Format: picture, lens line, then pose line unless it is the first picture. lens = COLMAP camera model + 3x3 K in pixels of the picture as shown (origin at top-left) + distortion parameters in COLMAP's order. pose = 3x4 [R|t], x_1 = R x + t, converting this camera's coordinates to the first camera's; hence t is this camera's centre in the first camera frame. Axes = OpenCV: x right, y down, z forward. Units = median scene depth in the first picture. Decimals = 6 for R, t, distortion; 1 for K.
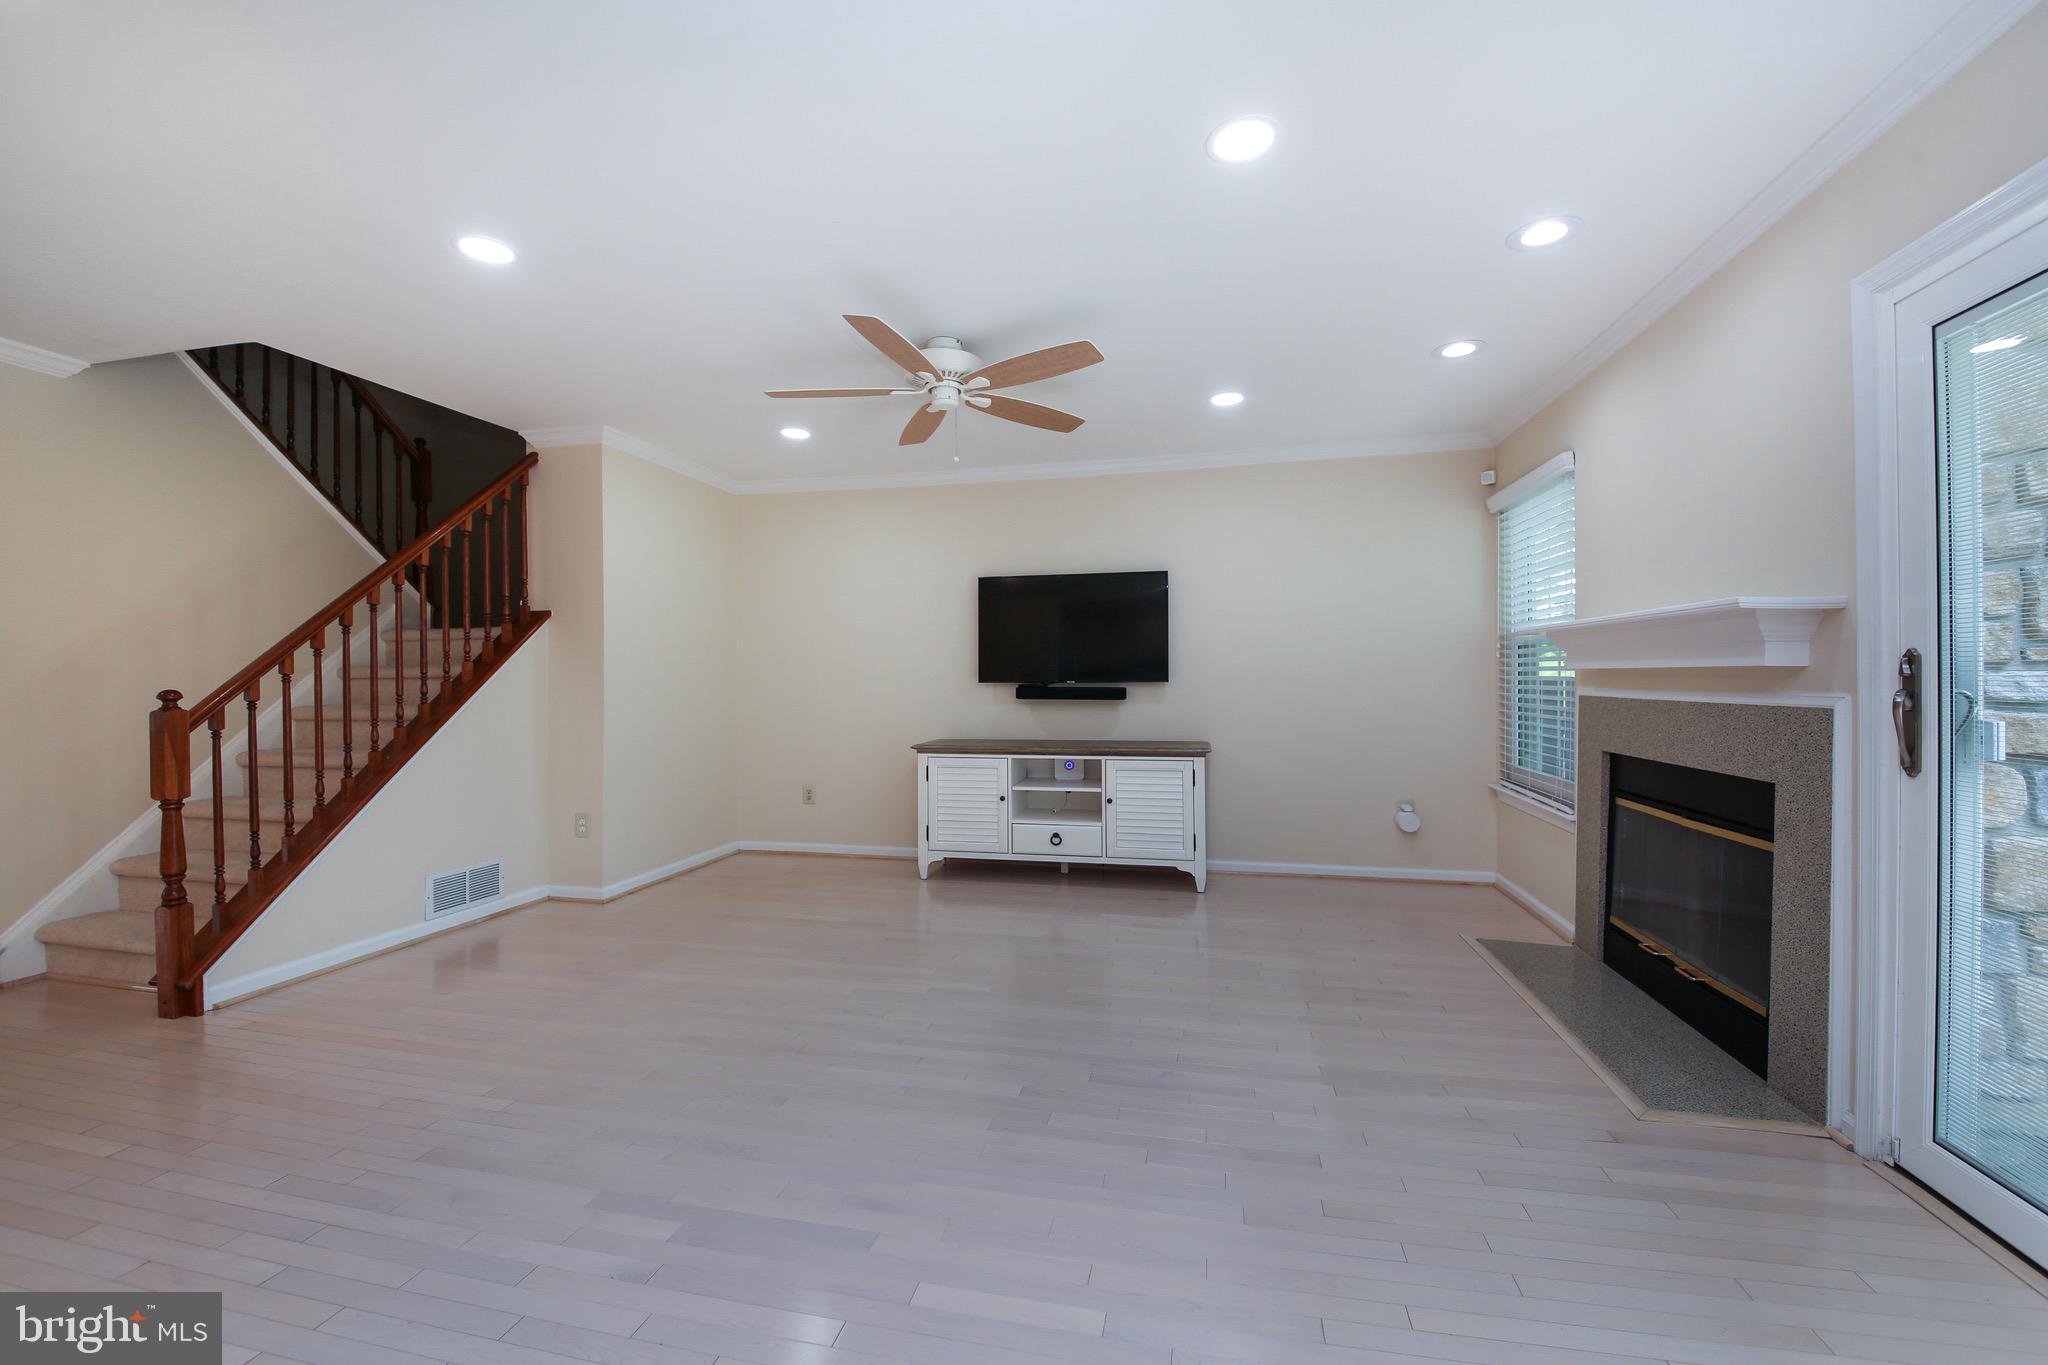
lens RADIAL K [[789.2, 0, 1040.8], [0, 789.2, 677.0], [0, 0, 1]] dist [0.002977, -0.000031]
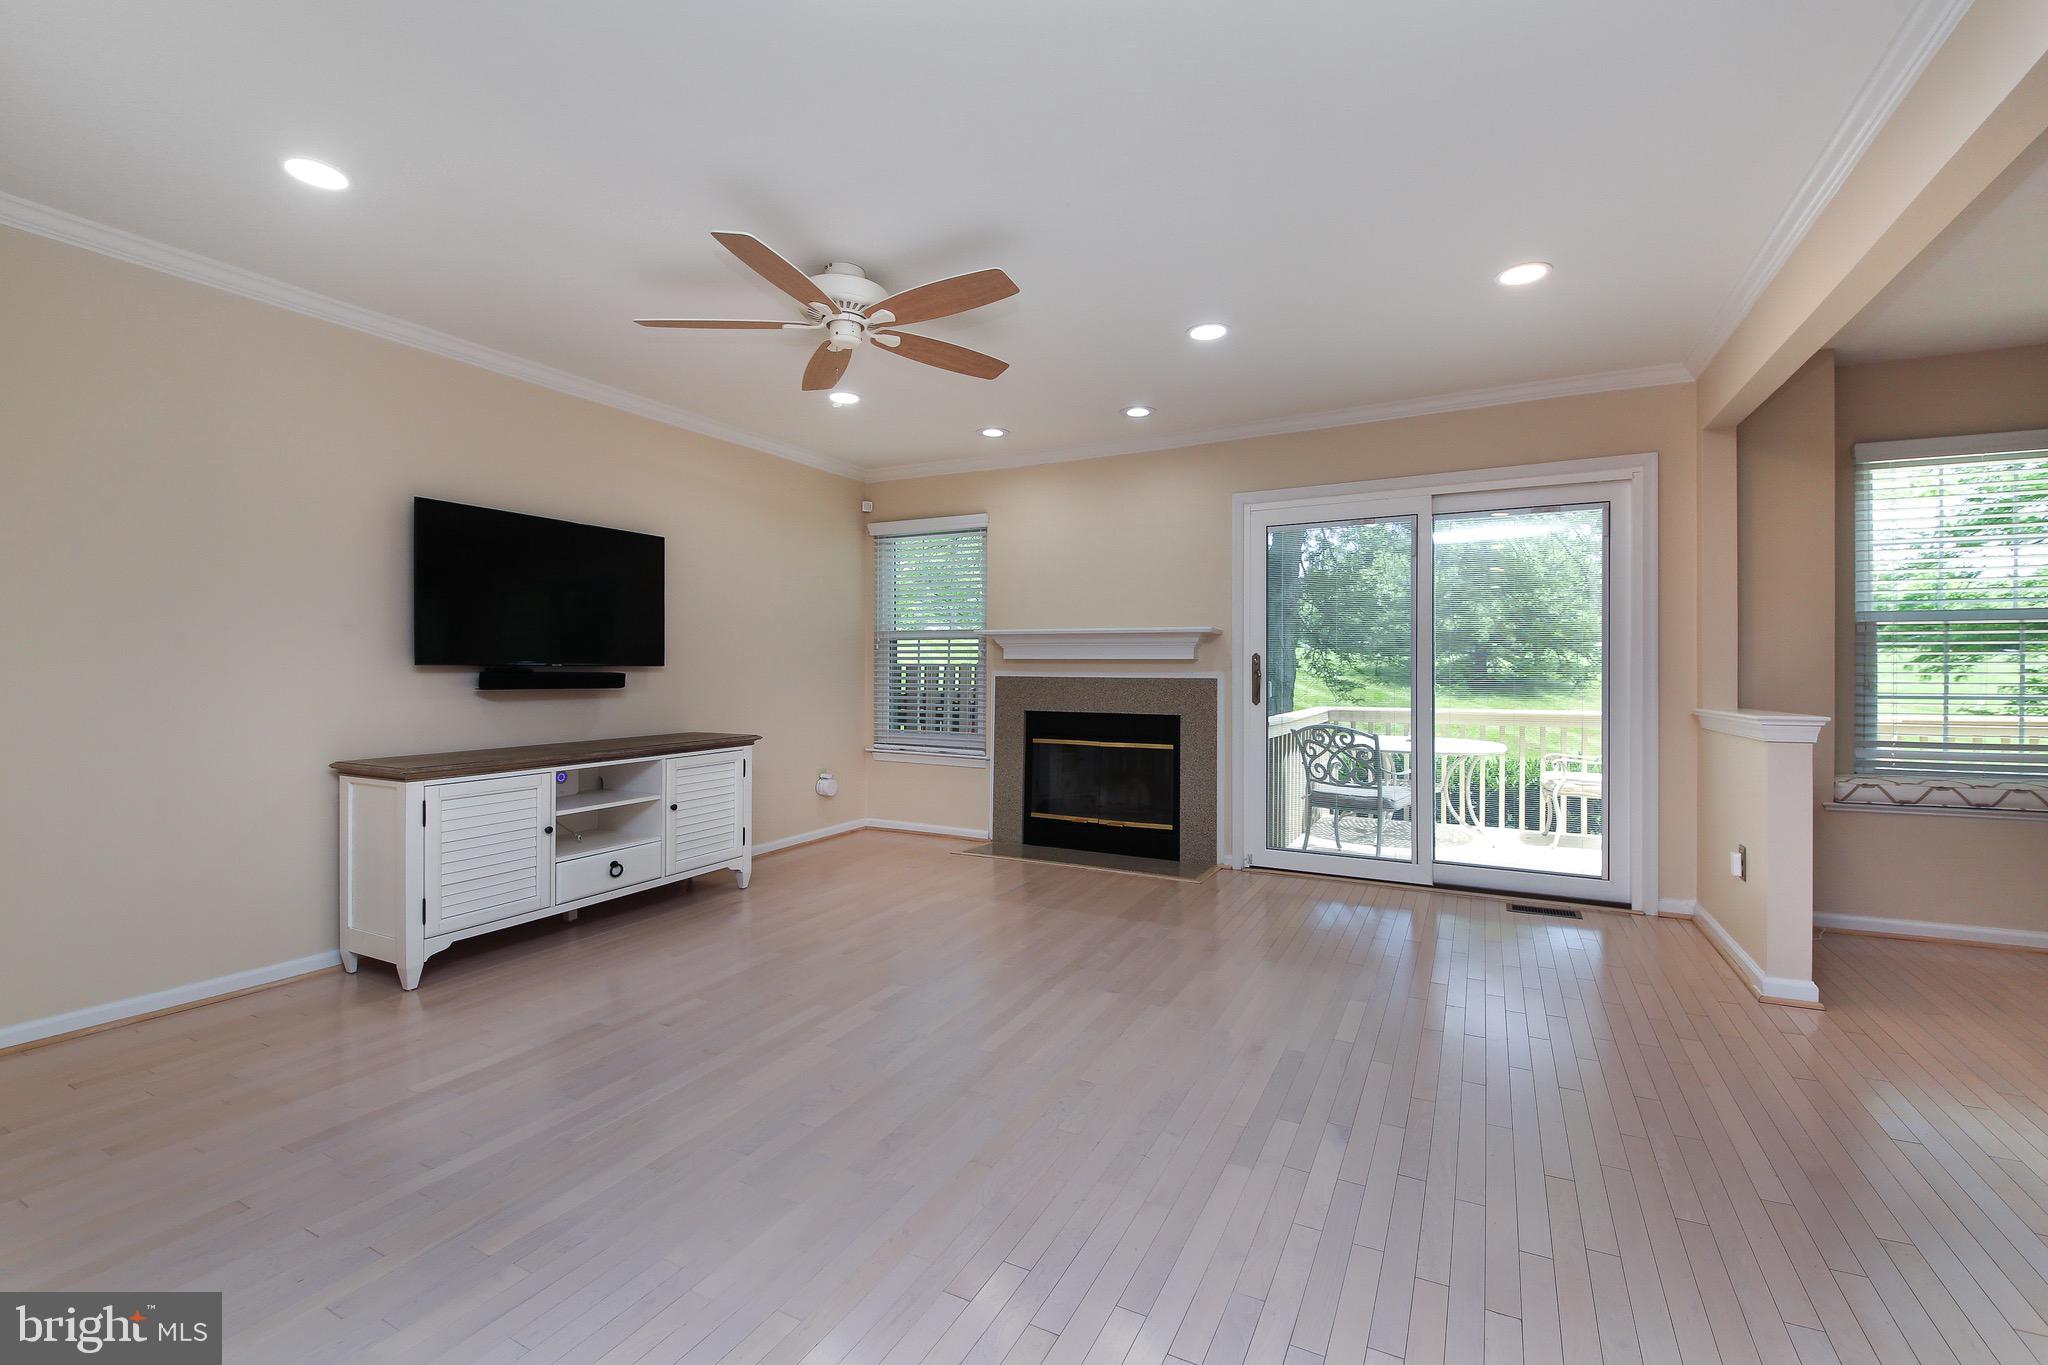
lens RADIAL K [[847.6, 0, 1028.4], [0, 847.6, 670.1], [0, 0, 1]] dist [-0.000355, -0.000764]
pose [[0.269364, 0.004982, 0.963026, -0.672384], [-0.005137, 0.999980, -0.003737, 0.012237], [-0.963025, -0.003941, 0.269384, 0.388337]]
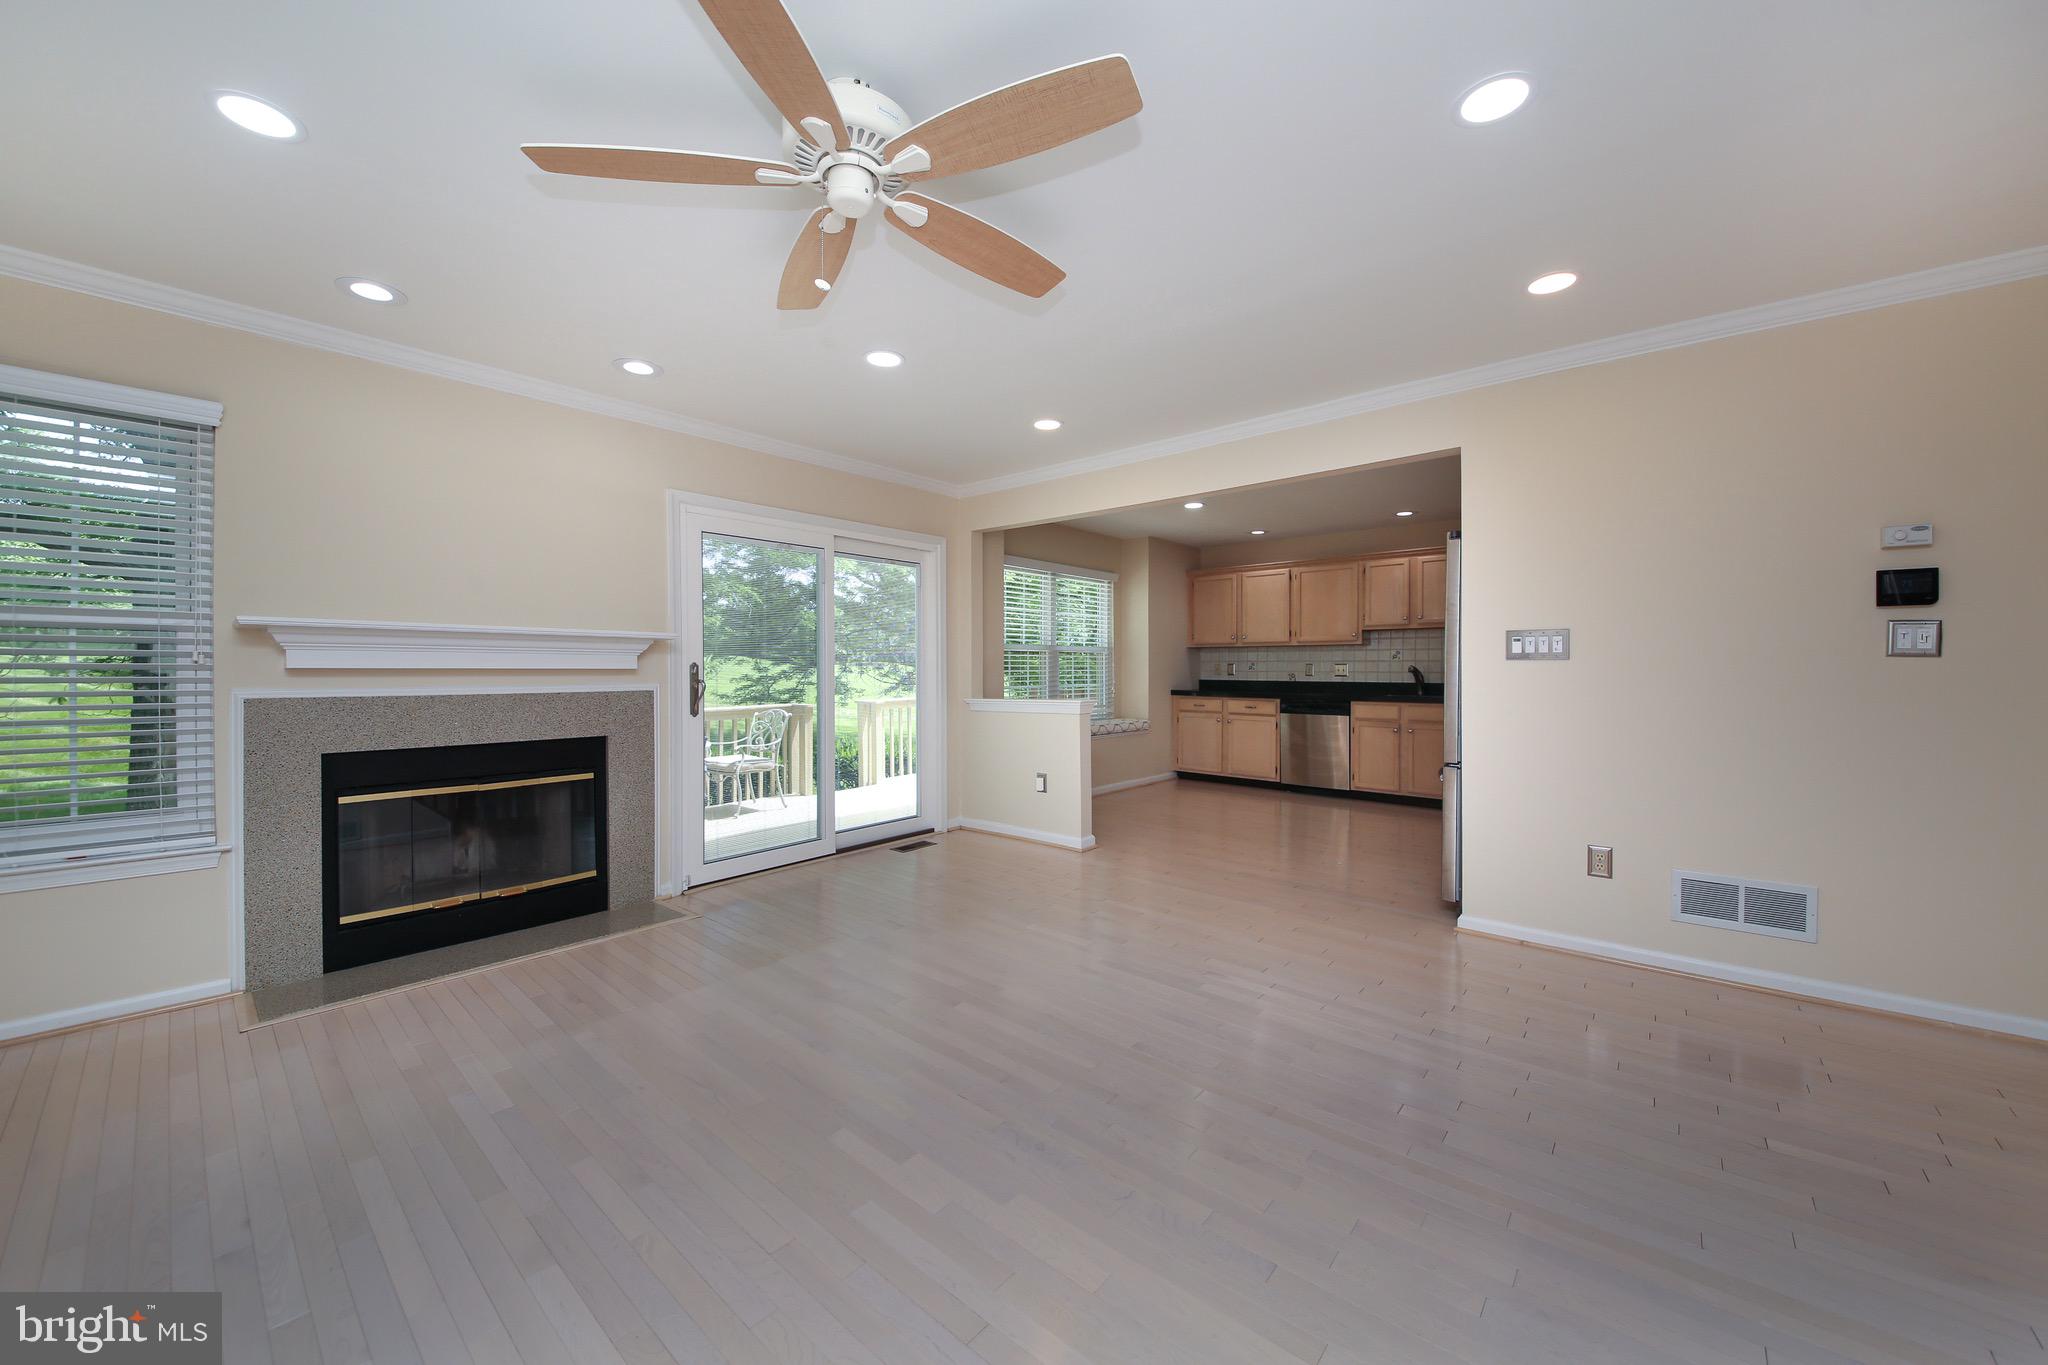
lens RADIAL K [[731.6, 0, 1035.7], [0, 731.6, 675.0], [0, 0, 1]] dist [-0.002636, -0.000789]
pose [[-0.876940, 0.003453, 0.480587, -0.347652], [0.006789, 0.999963, 0.005204, -0.001583], [-0.480552, 0.007826, -0.876932, 0.979456]]
